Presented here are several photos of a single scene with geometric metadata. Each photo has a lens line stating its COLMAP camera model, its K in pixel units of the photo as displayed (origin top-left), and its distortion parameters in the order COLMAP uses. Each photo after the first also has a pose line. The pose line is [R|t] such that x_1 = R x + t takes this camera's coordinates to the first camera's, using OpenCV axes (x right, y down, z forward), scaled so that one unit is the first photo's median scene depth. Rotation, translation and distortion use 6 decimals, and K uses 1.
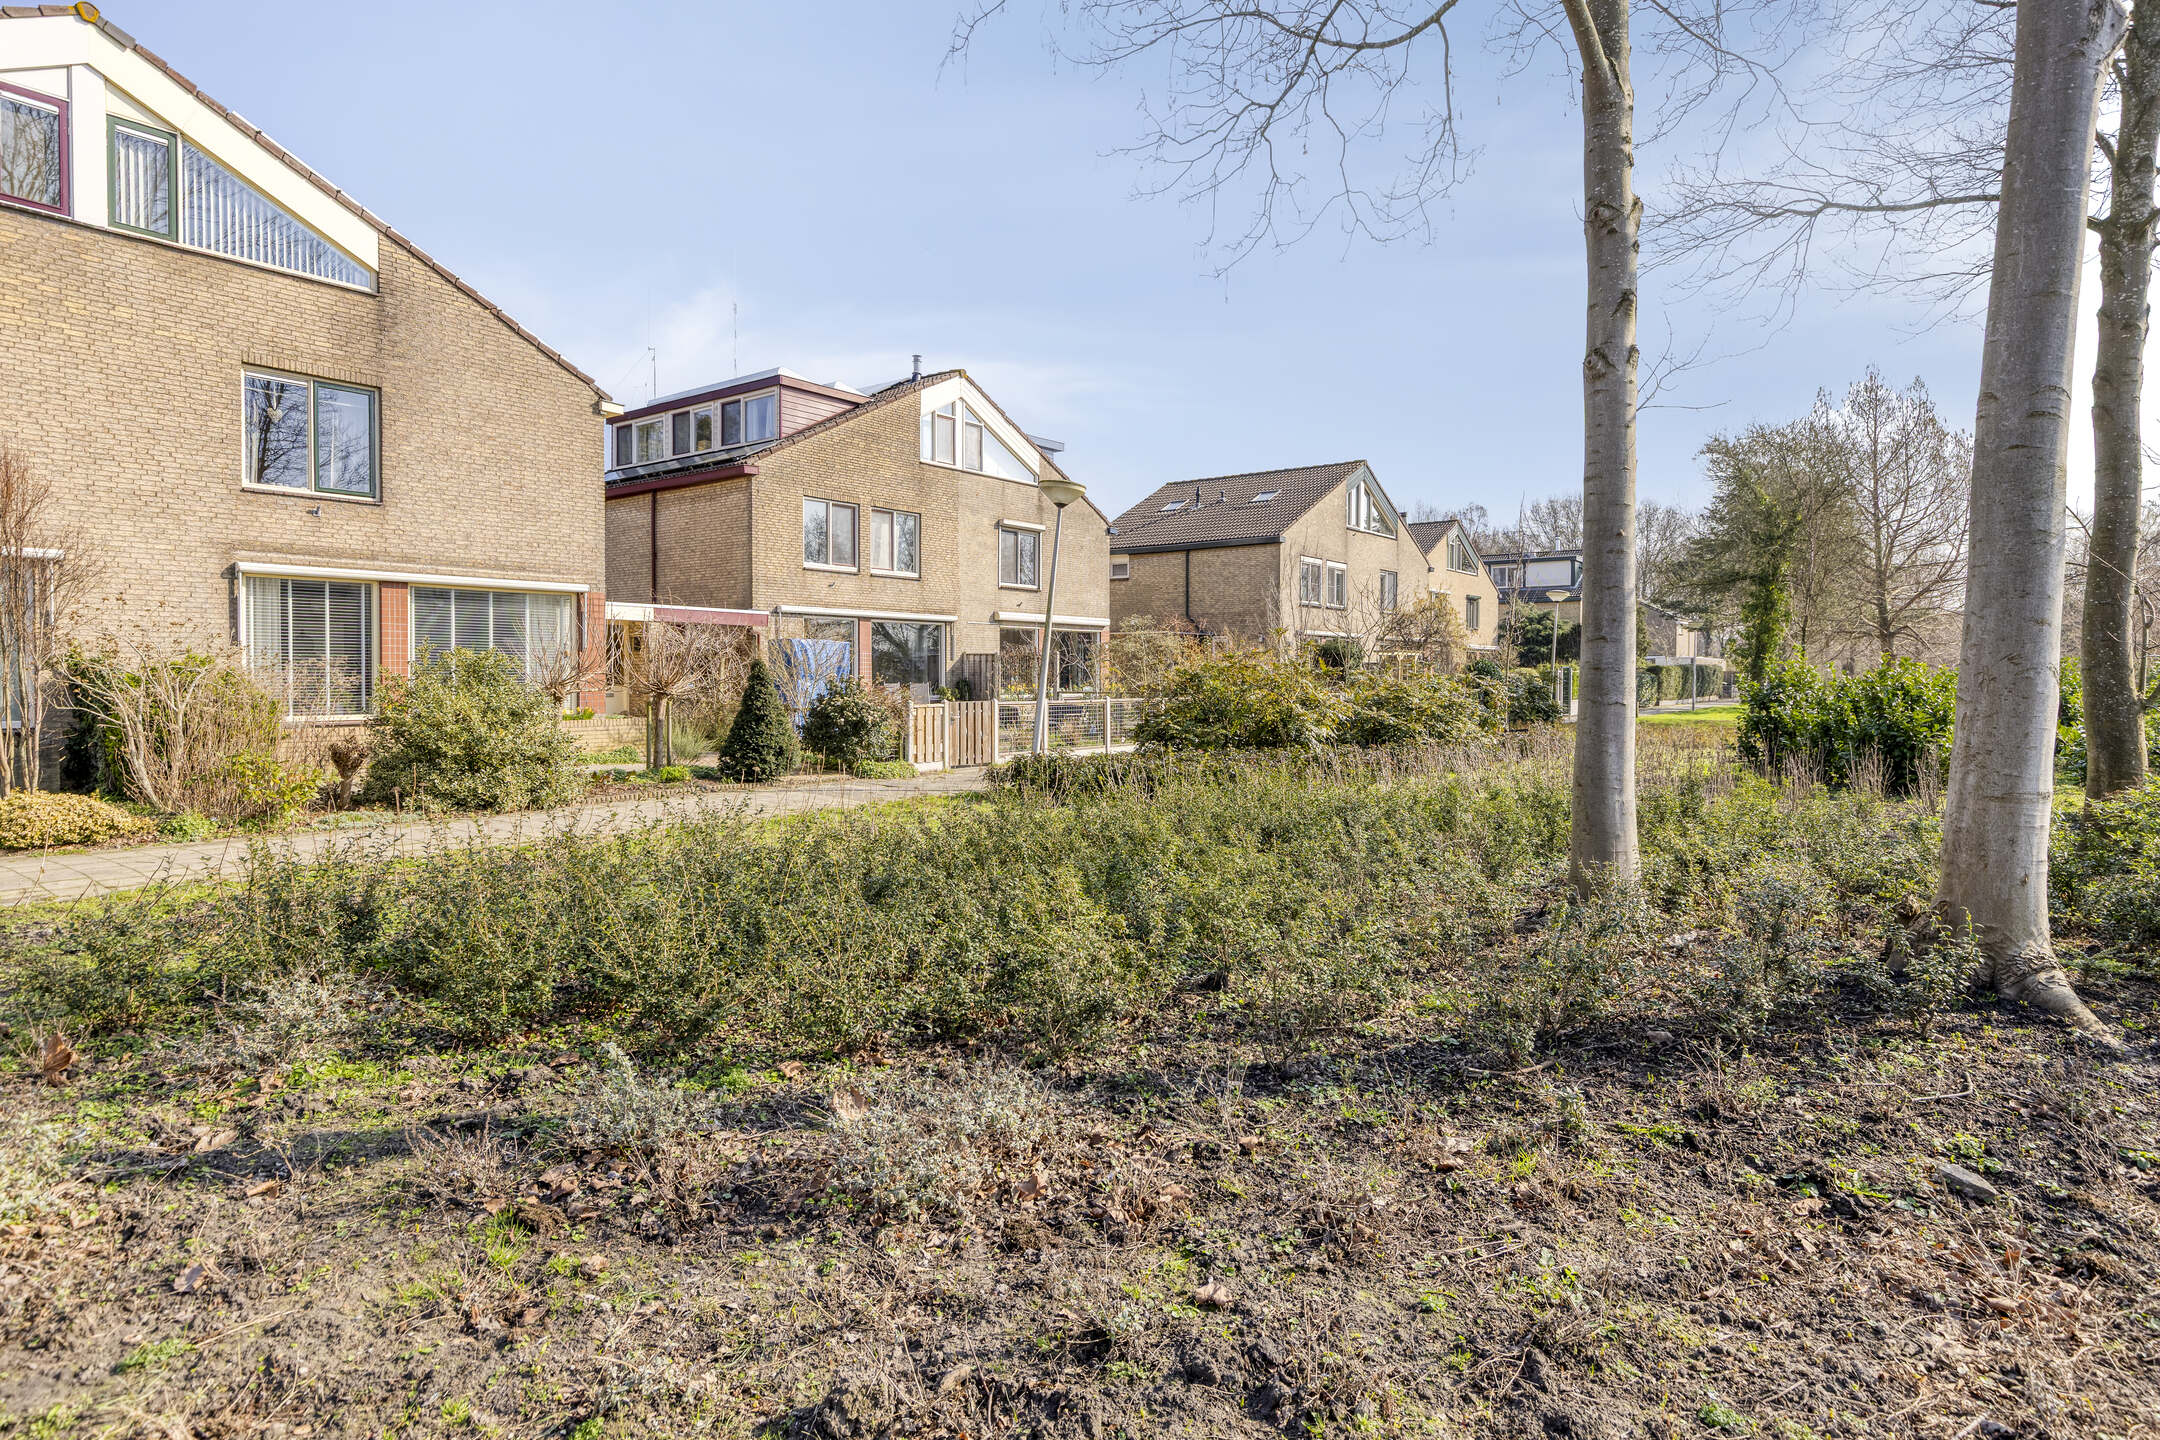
lens RADIAL K [[1182.0, 0, 1111.1], [0, 1182.0, 699.3], [0, 0, 1]] dist [0.002630, 0.000059]
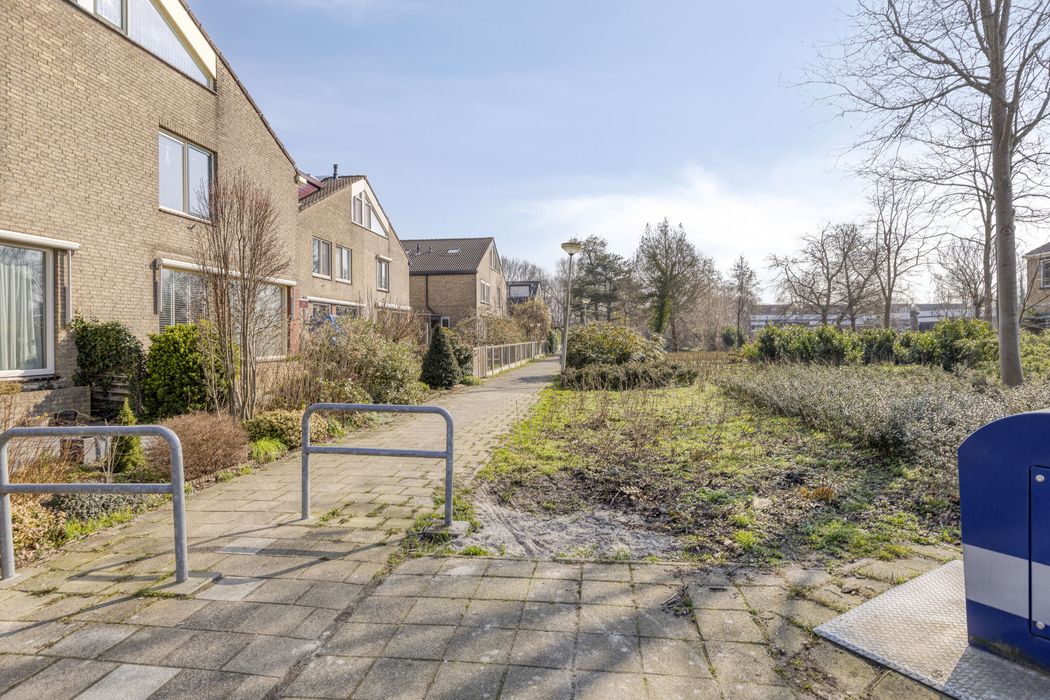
lens RADIAL K [[555.1, 0, 524.0], [0, 555.1, 341.9], [0, 0, 1]] dist [0.000567, -0.001409]
pose [[0.875971, -0.005051, 0.482337, -0.597781], [0.008767, 0.999947, -0.005449, -0.002278], [-0.482283, 0.009001, 0.875969, 0.148927]]
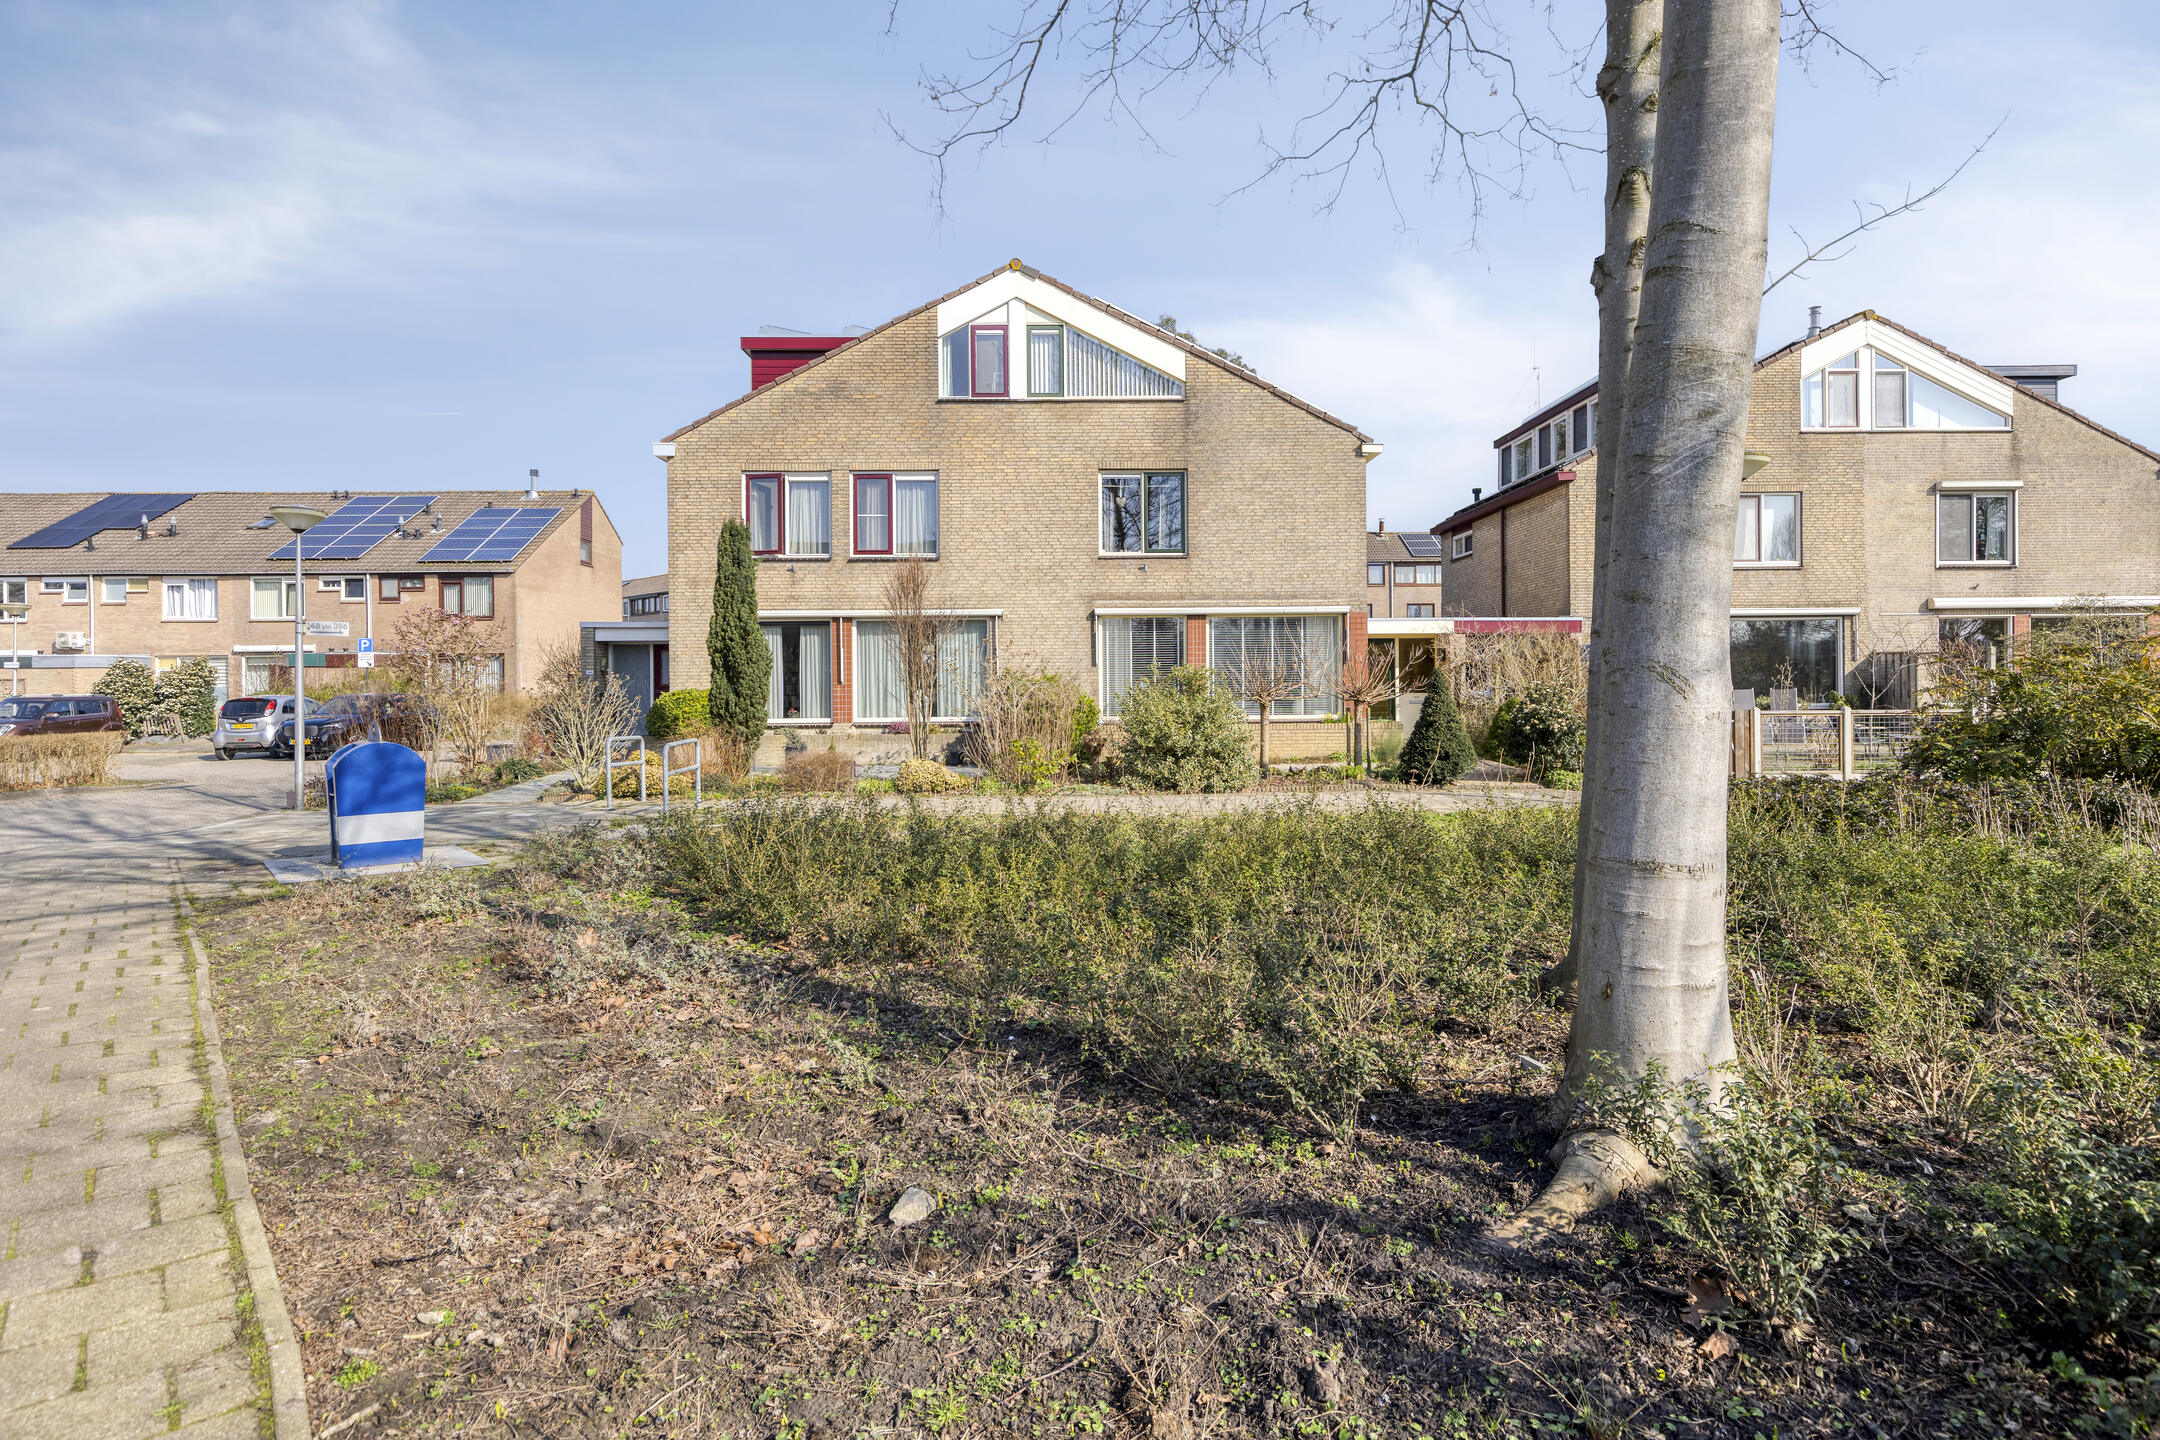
lens RADIAL K [[1182.0, 0, 1111.1], [0, 1182.0, 699.3], [0, 0, 1]] dist [0.002630, 0.000059]
pose [[0.602915, 0.001712, -0.797804, 0.373907], [-0.005245, 0.999985, -0.001817, -0.002785], [0.797788, 0.005280, 0.602915, 0.132899]]
